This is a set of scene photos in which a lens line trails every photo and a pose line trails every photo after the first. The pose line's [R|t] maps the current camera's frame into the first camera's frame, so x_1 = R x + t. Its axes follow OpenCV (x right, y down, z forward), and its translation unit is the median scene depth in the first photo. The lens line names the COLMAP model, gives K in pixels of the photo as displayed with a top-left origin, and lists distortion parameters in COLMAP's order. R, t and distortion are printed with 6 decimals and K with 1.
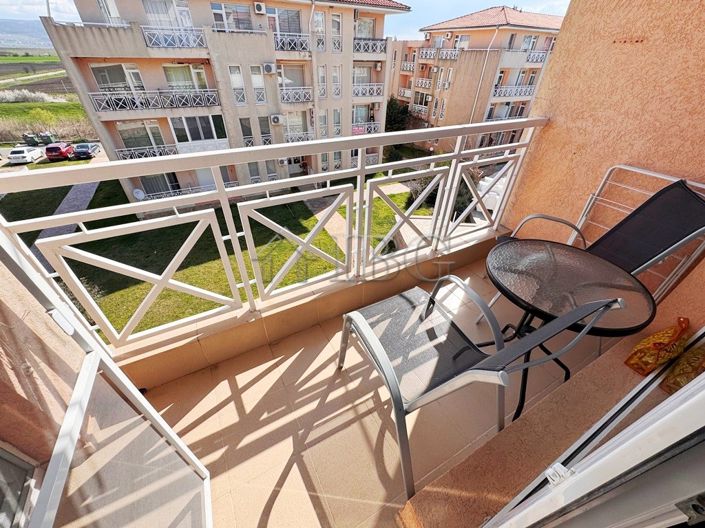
lens RADIAL K [[279.9, 0, 352.5], [0, 279.9, 264.0], [0, 0, 1]] dist [-0.003485, 0.000156]
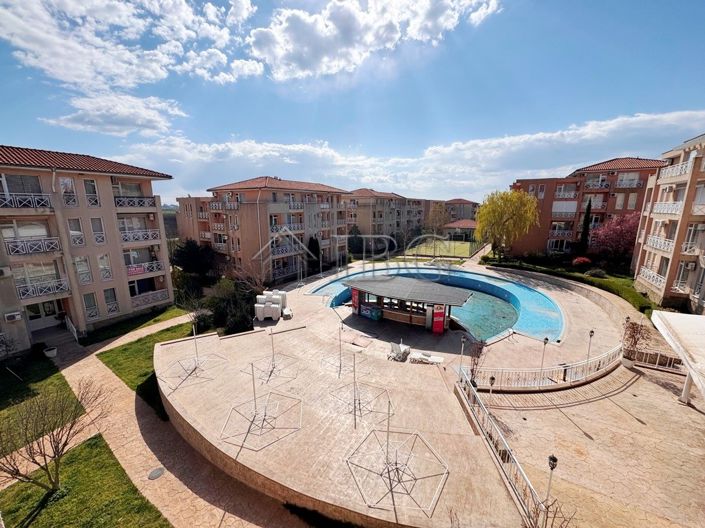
lens RADIAL K [[279.9, 0, 352.5], [0, 279.9, 264.0], [0, 0, 1]] dist [-0.003485, 0.000156]
pose [[0.863486, -0.127338, 0.488034, 0.237789], [0.322234, 0.883663, -0.339567, 0.101030], [-0.388017, 0.450472, 0.804063, -0.127830]]
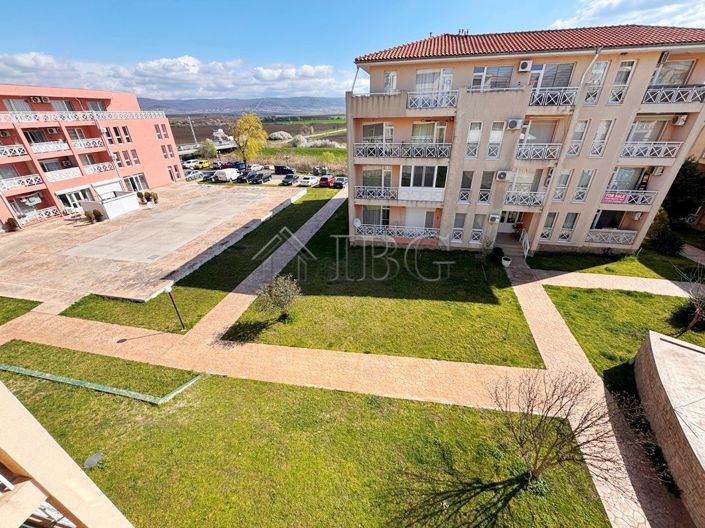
lens RADIAL K [[279.9, 0, 352.5], [0, 279.9, 264.0], [0, 0, 1]] dist [-0.003485, 0.000156]
pose [[0.759014, 0.278704, -0.588406, -0.025472], [-0.363643, 0.931116, -0.028050, -0.039149], [0.540056, 0.235260, 0.808079, 0.058184]]
